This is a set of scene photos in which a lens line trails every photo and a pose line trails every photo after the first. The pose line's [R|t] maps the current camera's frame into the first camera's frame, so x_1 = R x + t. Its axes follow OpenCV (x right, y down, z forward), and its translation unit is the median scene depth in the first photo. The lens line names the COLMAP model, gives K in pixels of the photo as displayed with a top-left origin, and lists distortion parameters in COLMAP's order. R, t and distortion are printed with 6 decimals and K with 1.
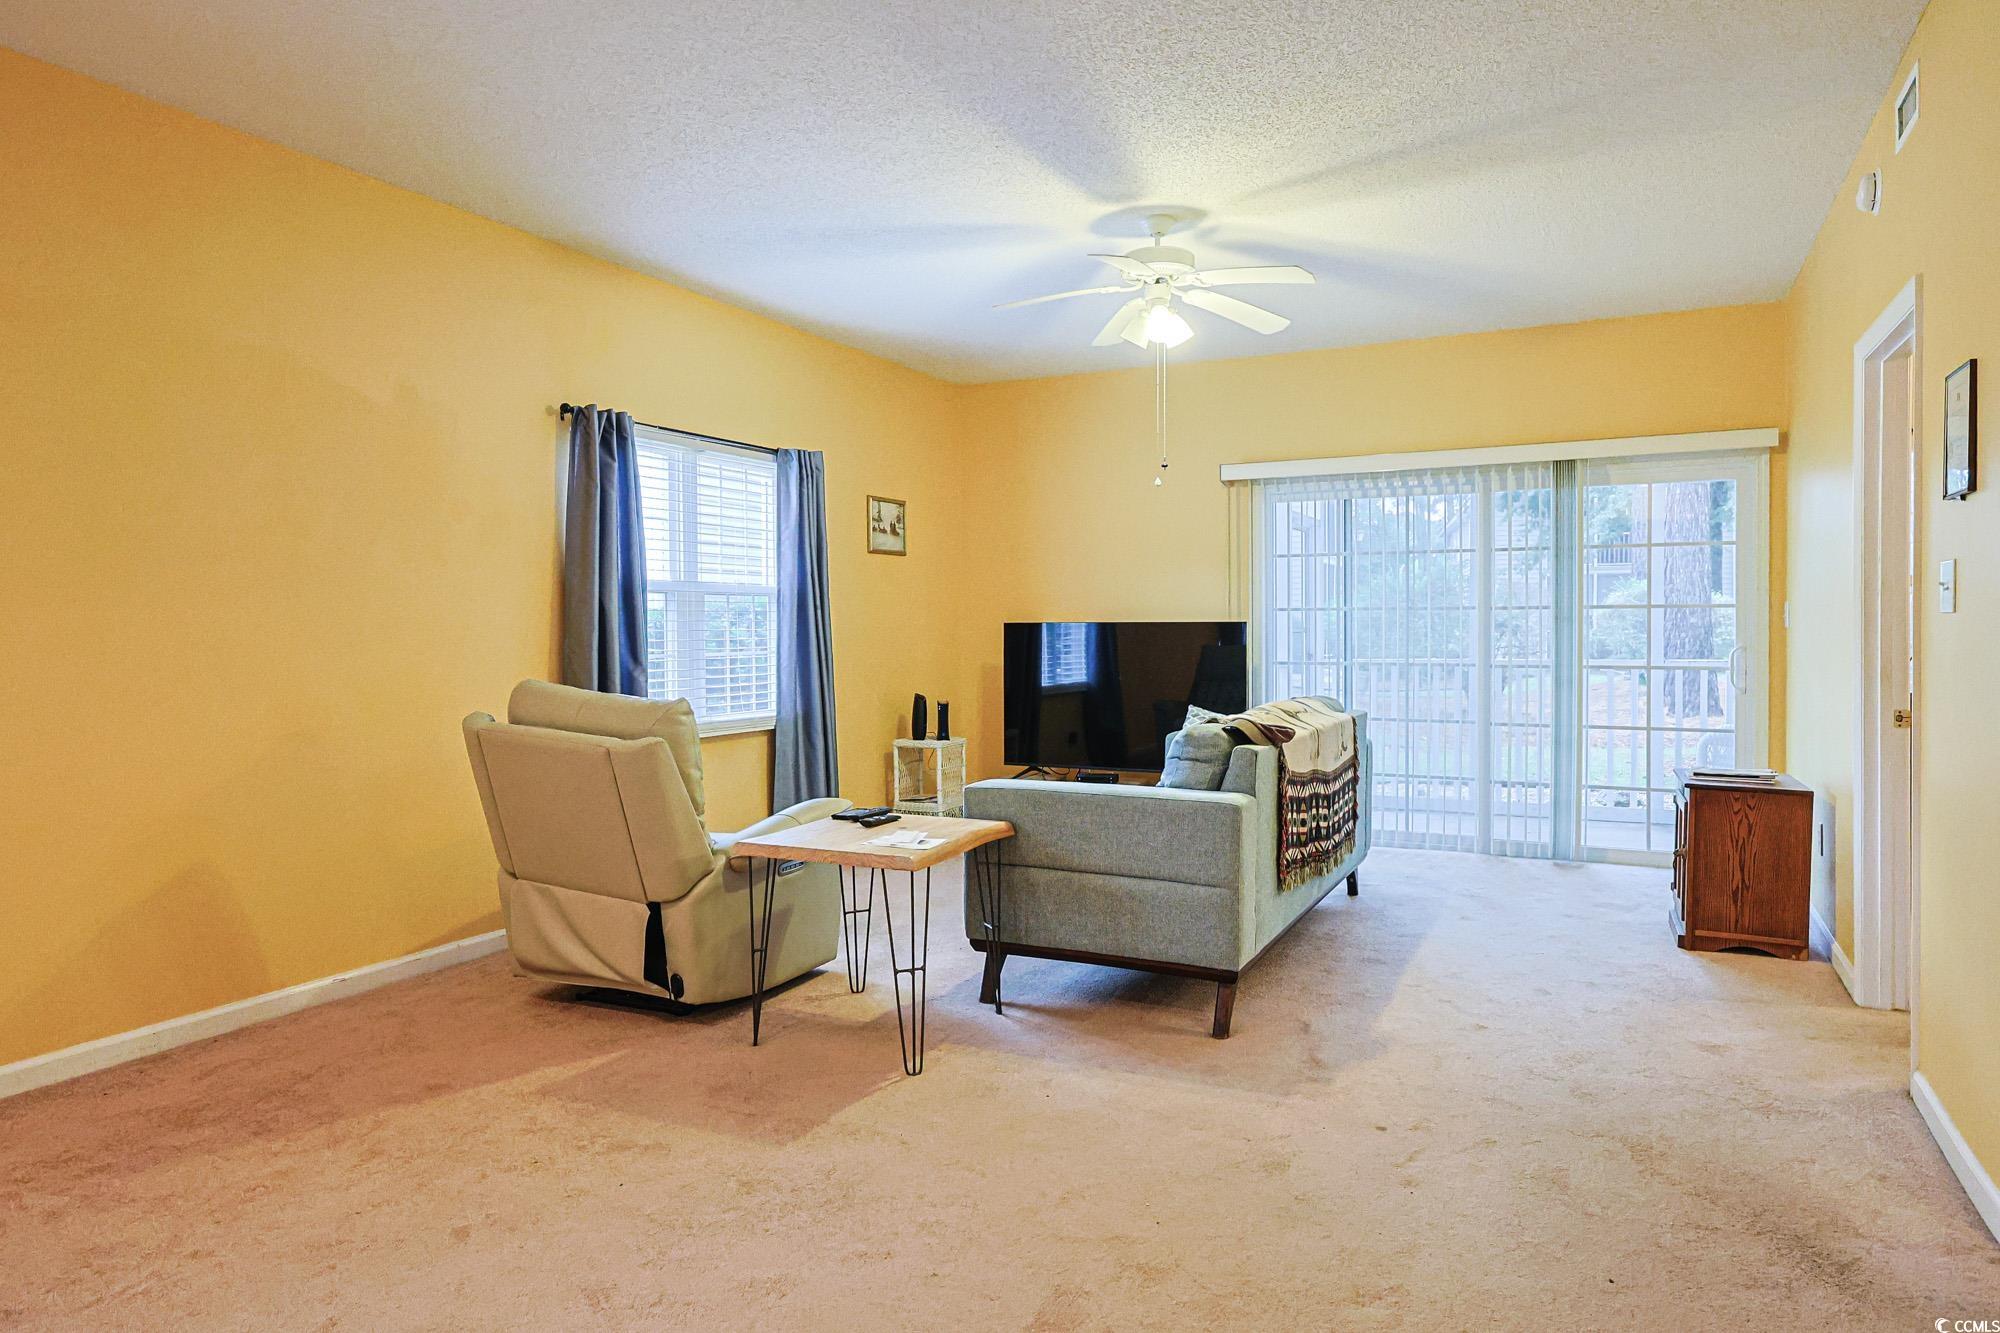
lens RADIAL K [[1232.7, 0, 1005.2], [0, 1232.7, 651.8], [0, 0, 1]] dist [-0.008824, -0.001043]
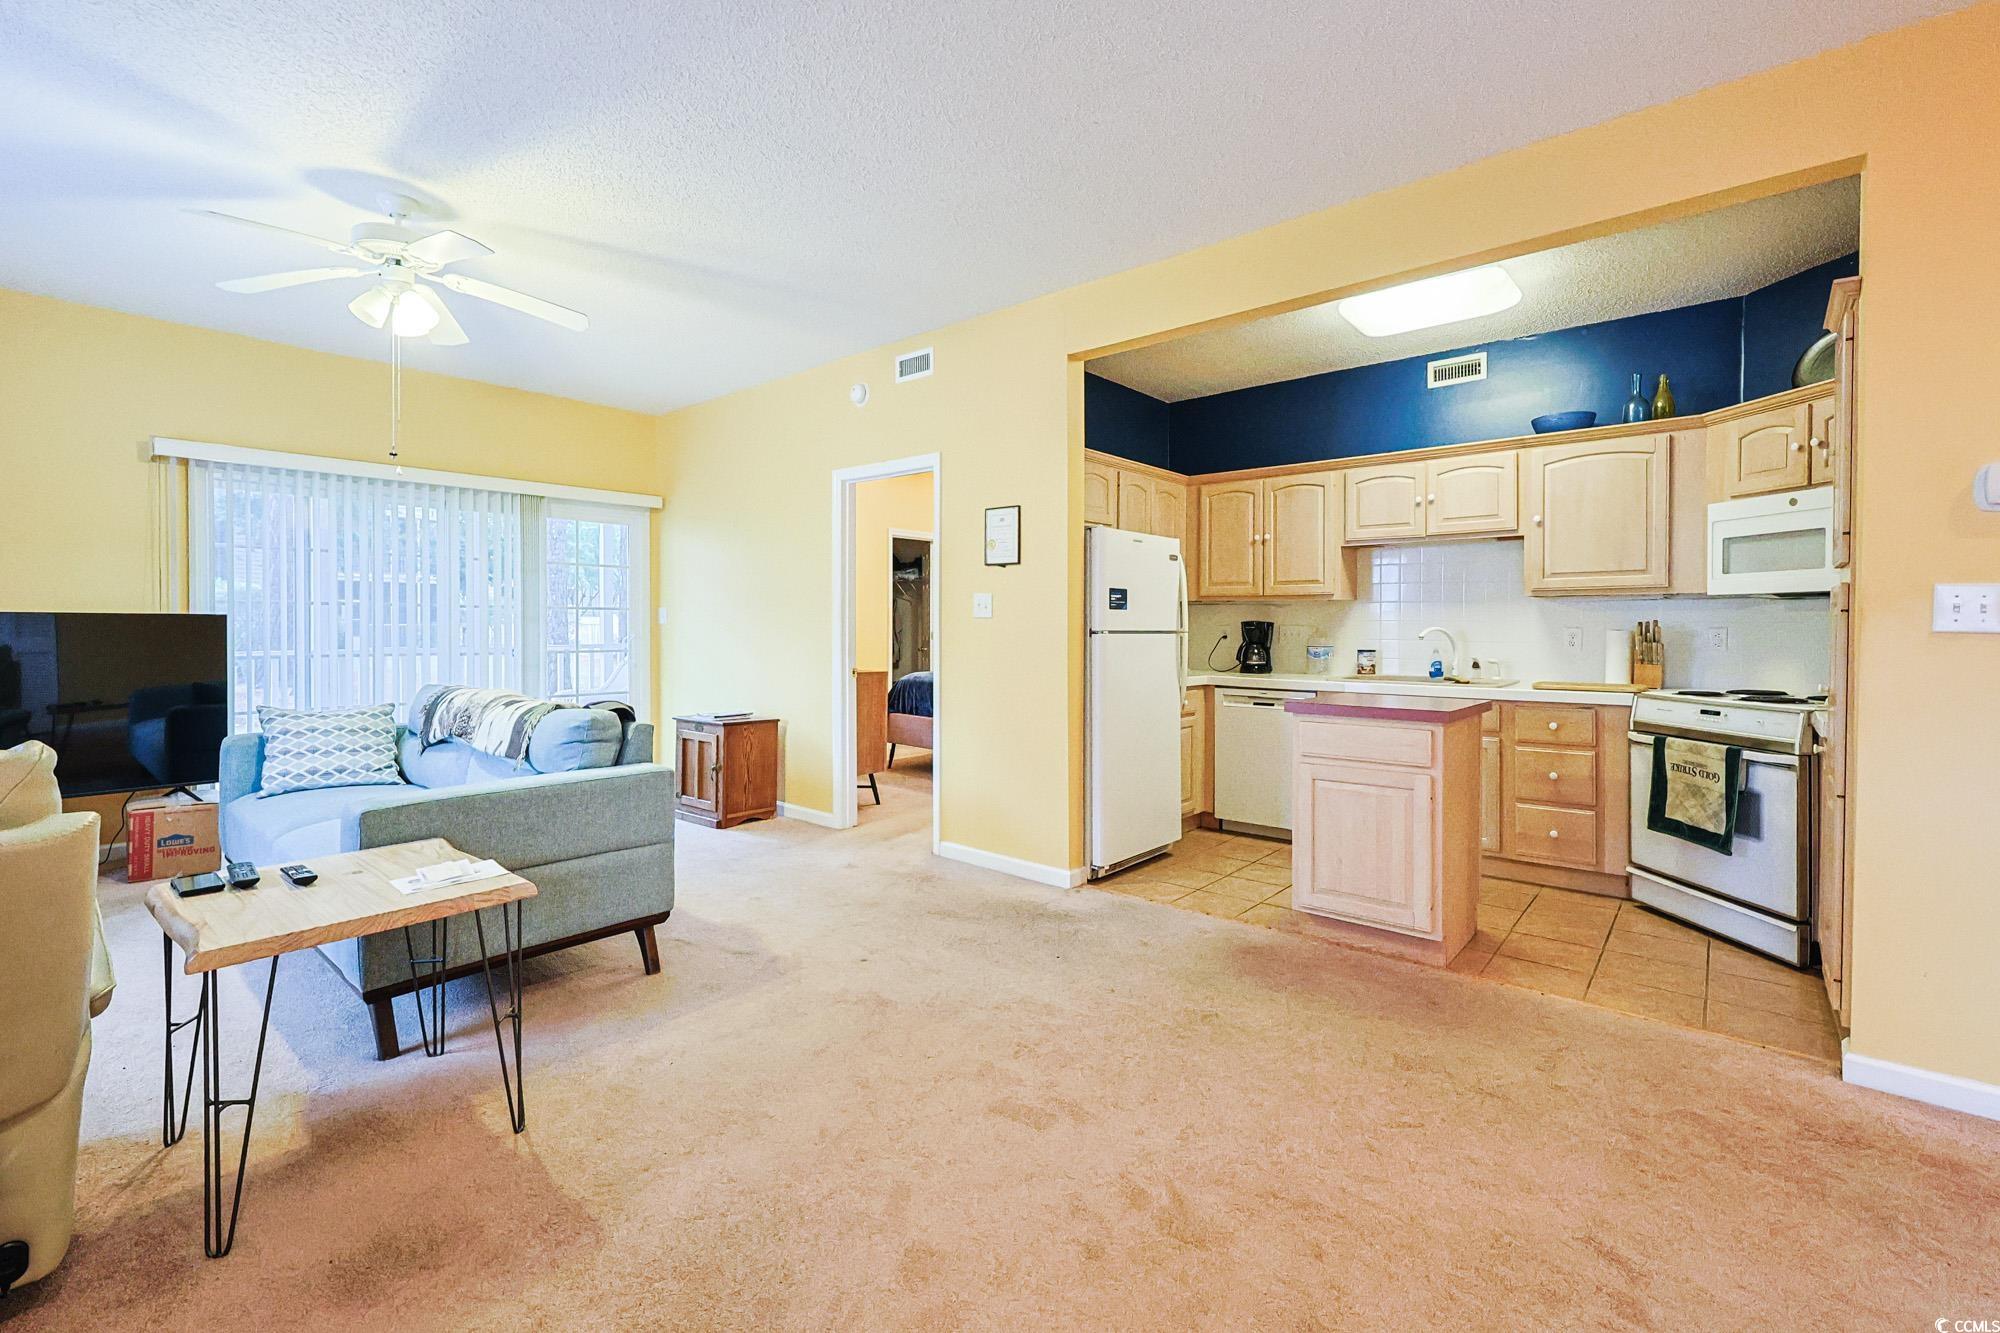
lens RADIAL K [[857.1, 0, 1048.6], [0, 857.1, 637.1], [0, 0, 1]] dist [-0.010255, 0.000878]
pose [[0.204752, -0.010006, 0.978763, -0.512723], [0.012094, 0.999897, 0.007692, -0.007538], [-0.978739, 0.010262, 0.204852, 0.437375]]
